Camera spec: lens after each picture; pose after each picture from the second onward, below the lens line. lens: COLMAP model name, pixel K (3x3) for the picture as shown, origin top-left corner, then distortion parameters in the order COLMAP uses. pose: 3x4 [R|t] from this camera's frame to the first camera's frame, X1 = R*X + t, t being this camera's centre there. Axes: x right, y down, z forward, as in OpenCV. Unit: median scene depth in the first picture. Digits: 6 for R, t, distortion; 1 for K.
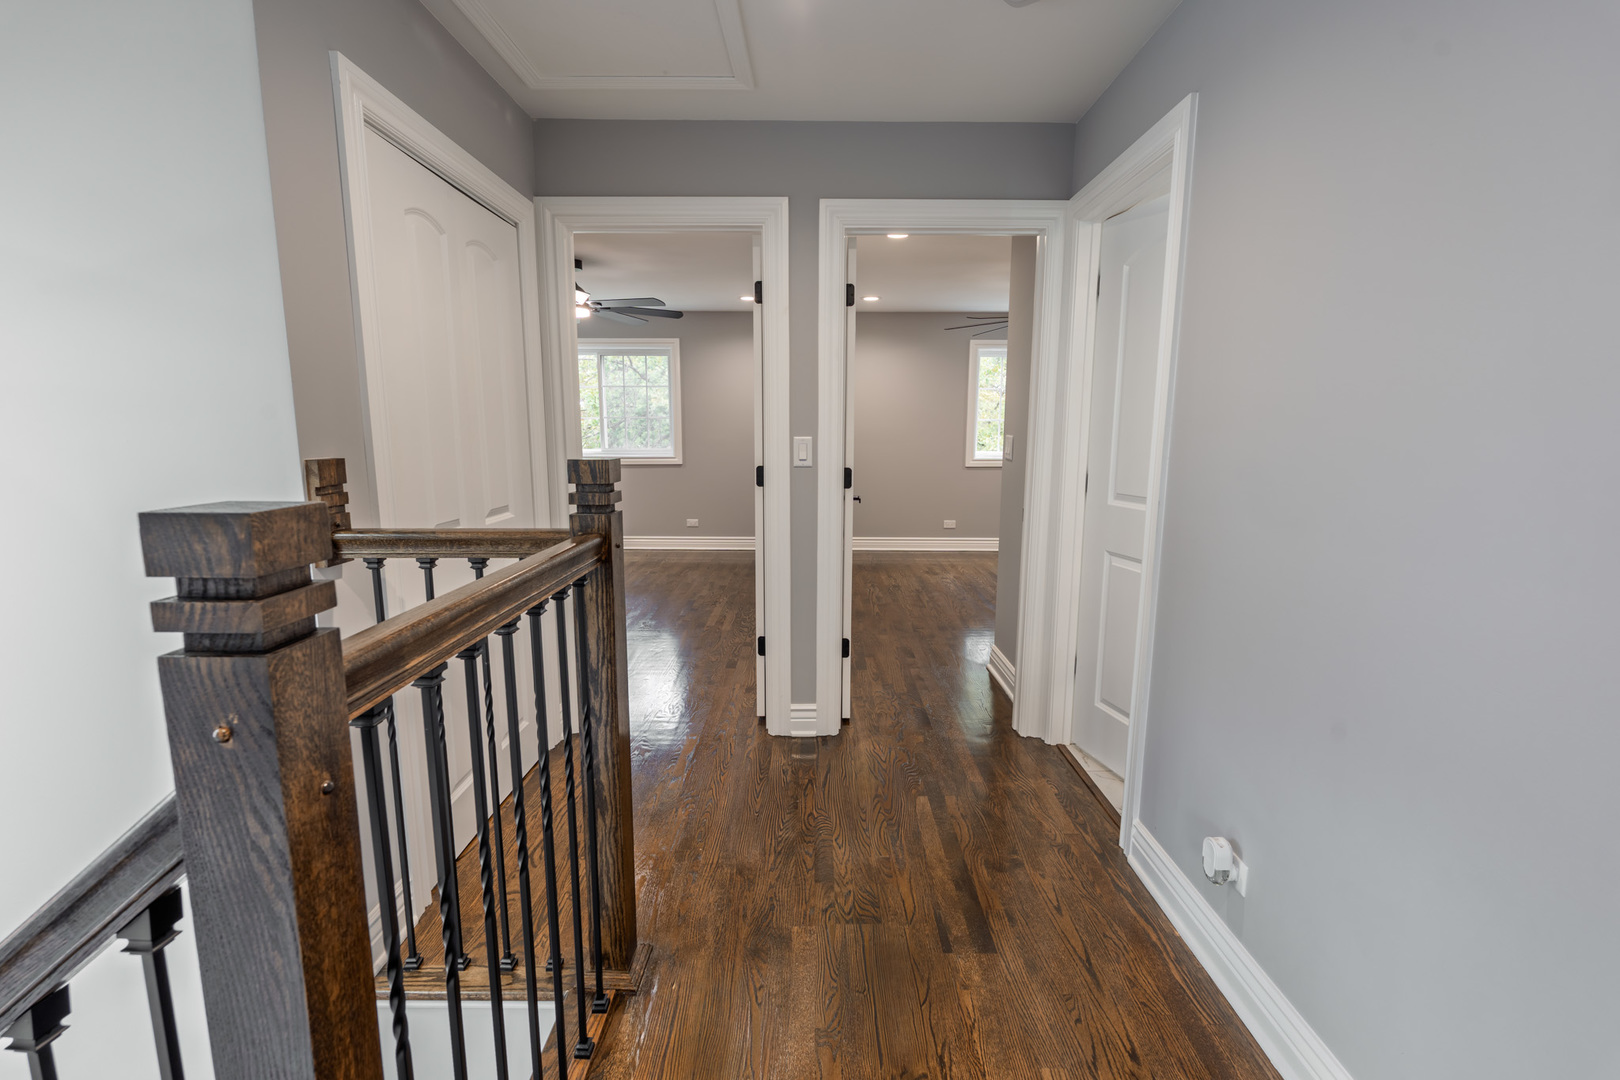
lens RADIAL K [[718.9, 0, 810.0], [0, 718.9, 540.0], [0, 0, 1]] dist [-0.005709, 0.000051]
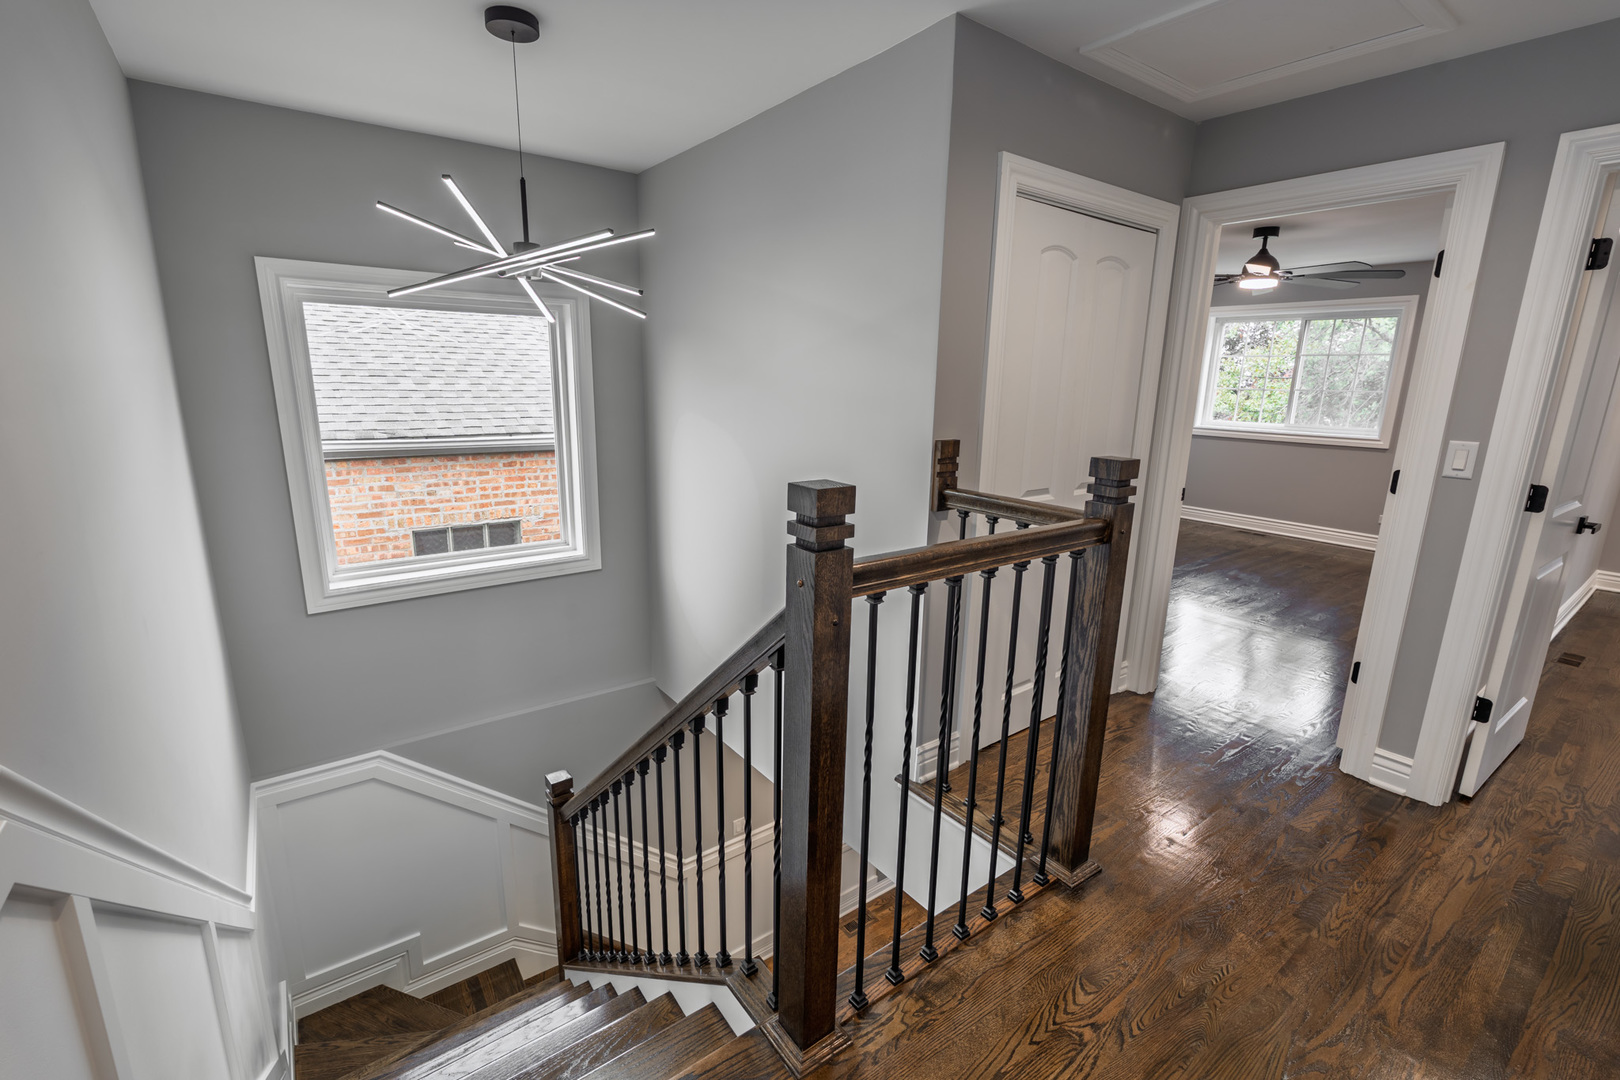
lens RADIAL K [[707.2, 0, 810.0], [0, 707.2, 540.0], [0, 0, 1]] dist [-0.004185, 0.000358]
pose [[0.601885, 0.190362, -0.775562, 0.329548], [-0.142253, 0.981198, 0.130437, -0.058120], [0.785810, 0.031818, 0.617649, -0.131860]]
